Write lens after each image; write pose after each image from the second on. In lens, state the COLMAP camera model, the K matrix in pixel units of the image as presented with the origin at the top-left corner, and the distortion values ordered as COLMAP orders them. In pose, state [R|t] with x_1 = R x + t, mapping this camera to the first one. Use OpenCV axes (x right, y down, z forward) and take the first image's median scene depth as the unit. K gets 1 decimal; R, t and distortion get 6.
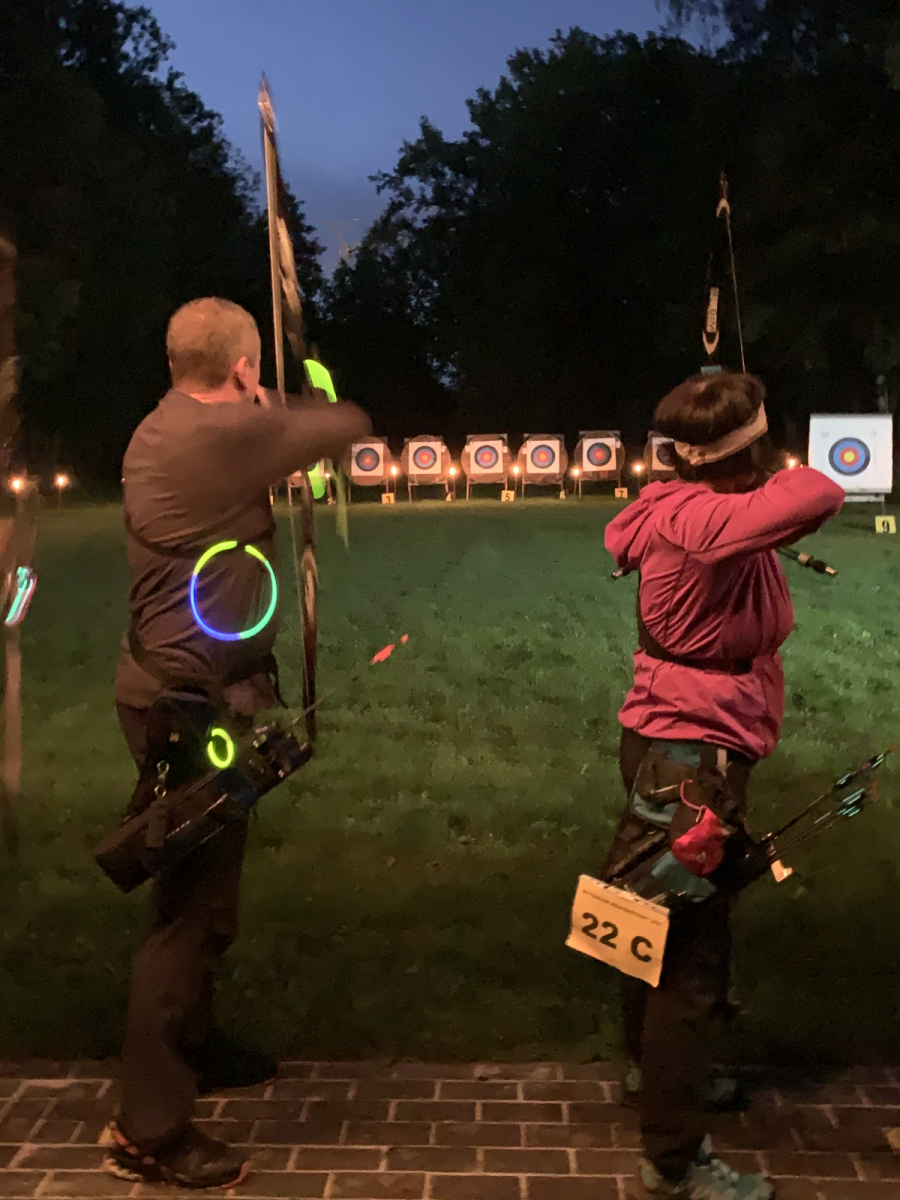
lens RADIAL K [[1313.3, 0, 446.2], [0, 1313.3, 599.8], [0, 0, 1]] dist [0.110449, 0.000000]
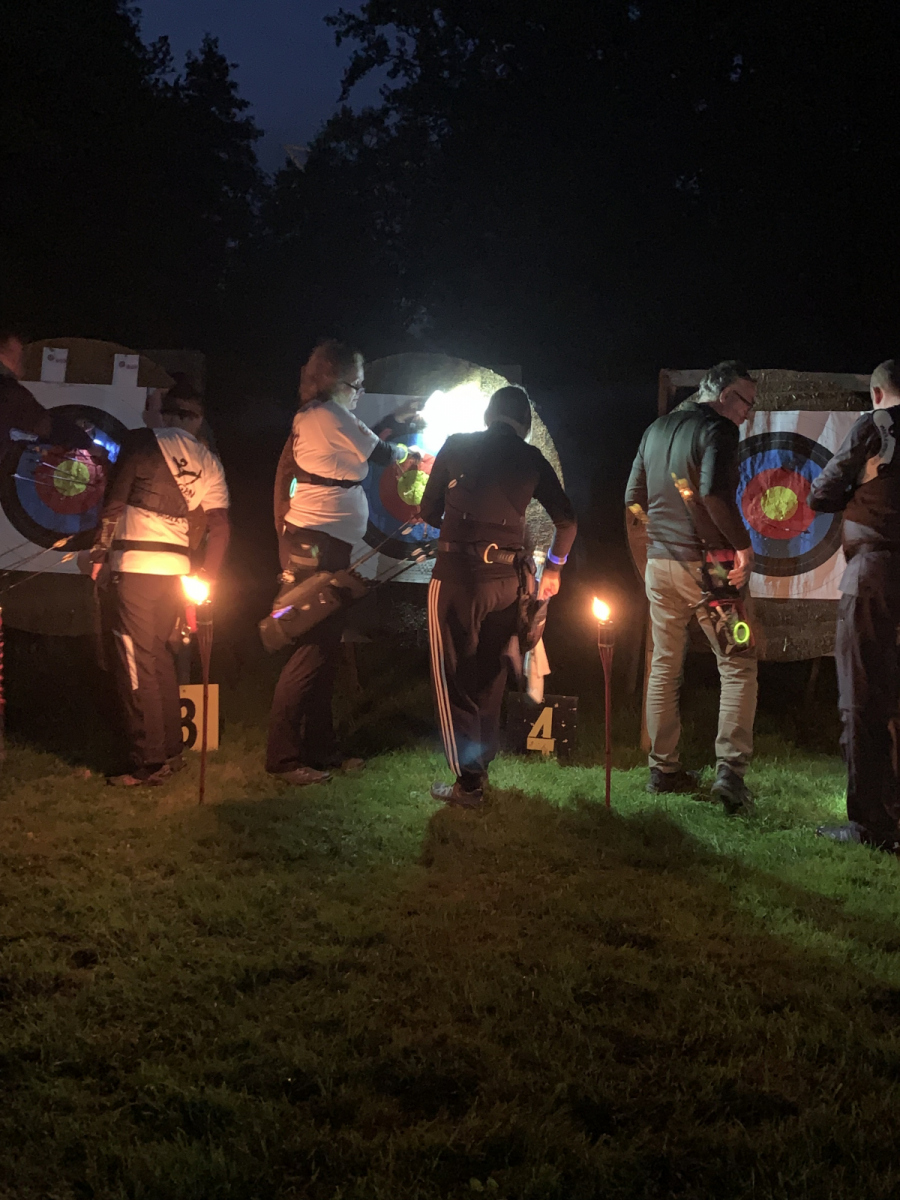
lens RADIAL K [[1275.4, 0, 443.0], [0, 1275.4, 600.9], [0, 0, 1]] dist [-0.016630, 0.000000]
pose [[0.997590, 0.055899, 0.041095, -0.008243], [-0.057183, 0.997889, 0.030774, -0.044007], [-0.039289, -0.033050, 0.998681, 0.369063]]
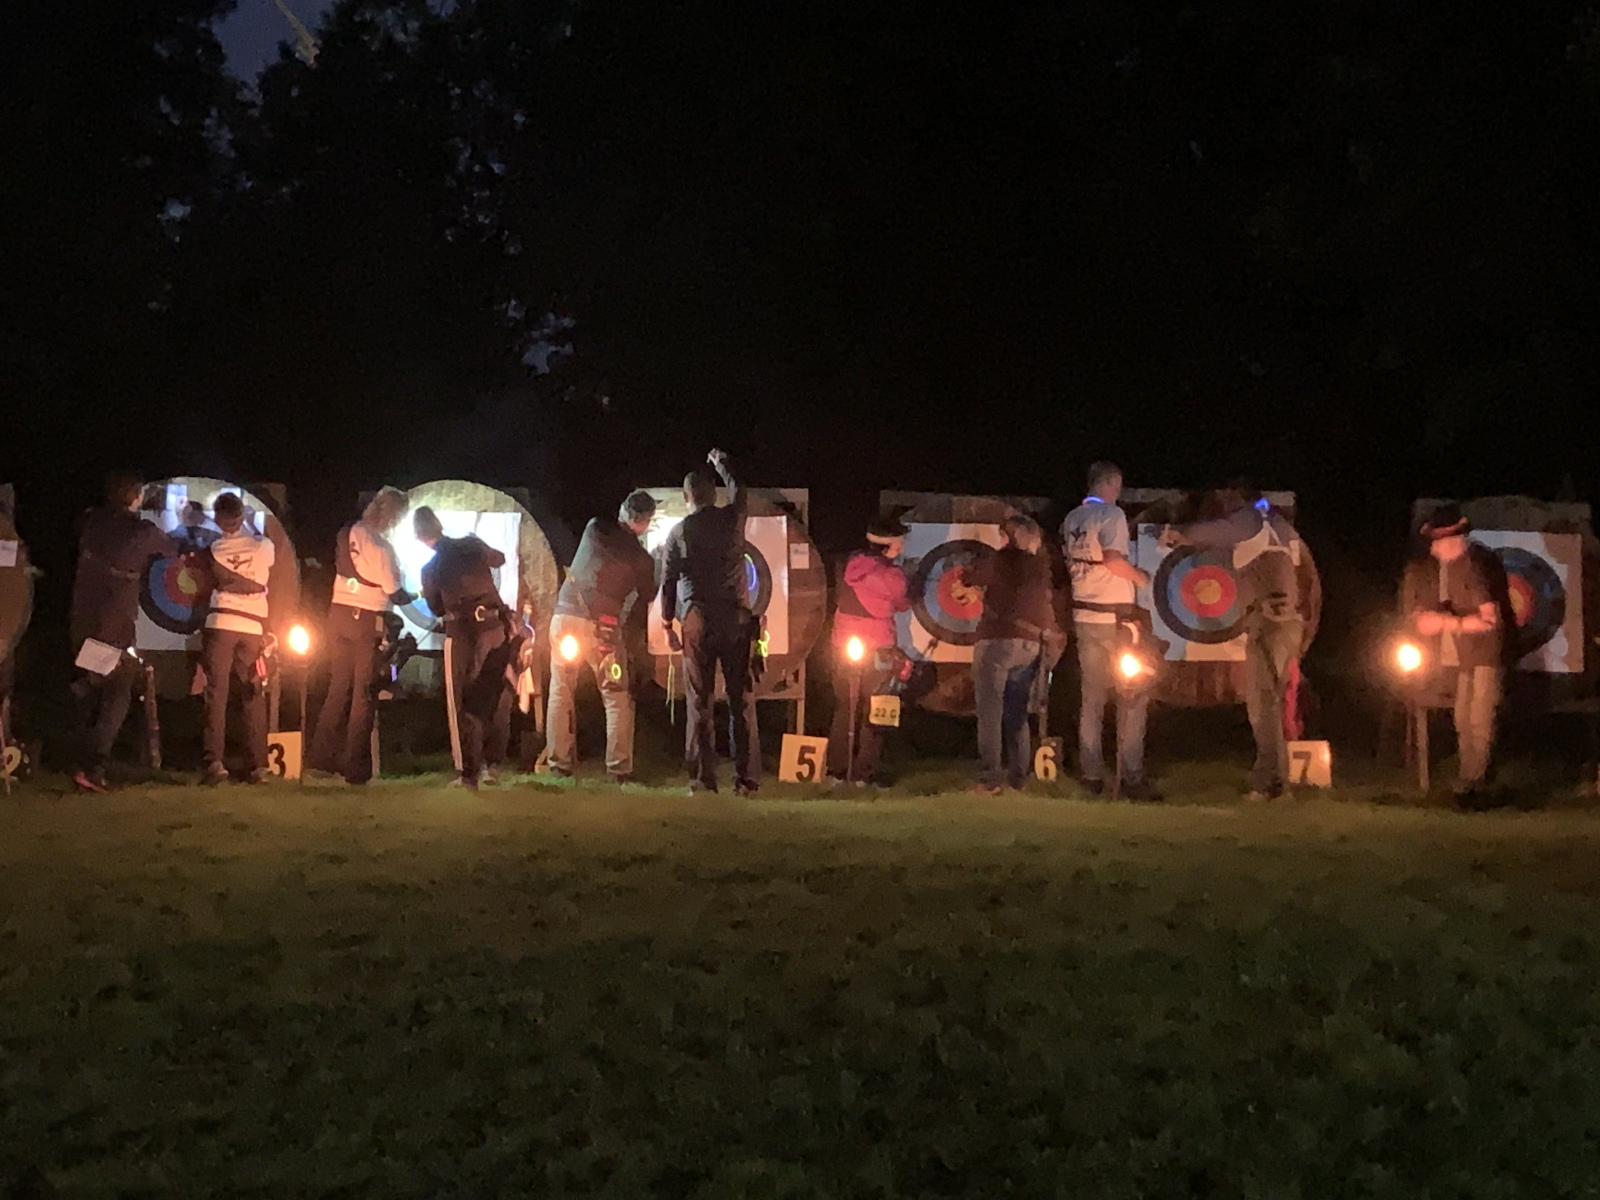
lens RADIAL K [[2880.1, 0, 801.5], [0, 2880.1, 598.6], [0, 0, 1]] dist [-0.030108, 0.000000]
pose [[0.995065, 0.031151, 0.094213, -0.000901], [-0.022600, 0.995640, -0.090496, -0.026661], [-0.096621, 0.087920, 0.991430, 0.218451]]
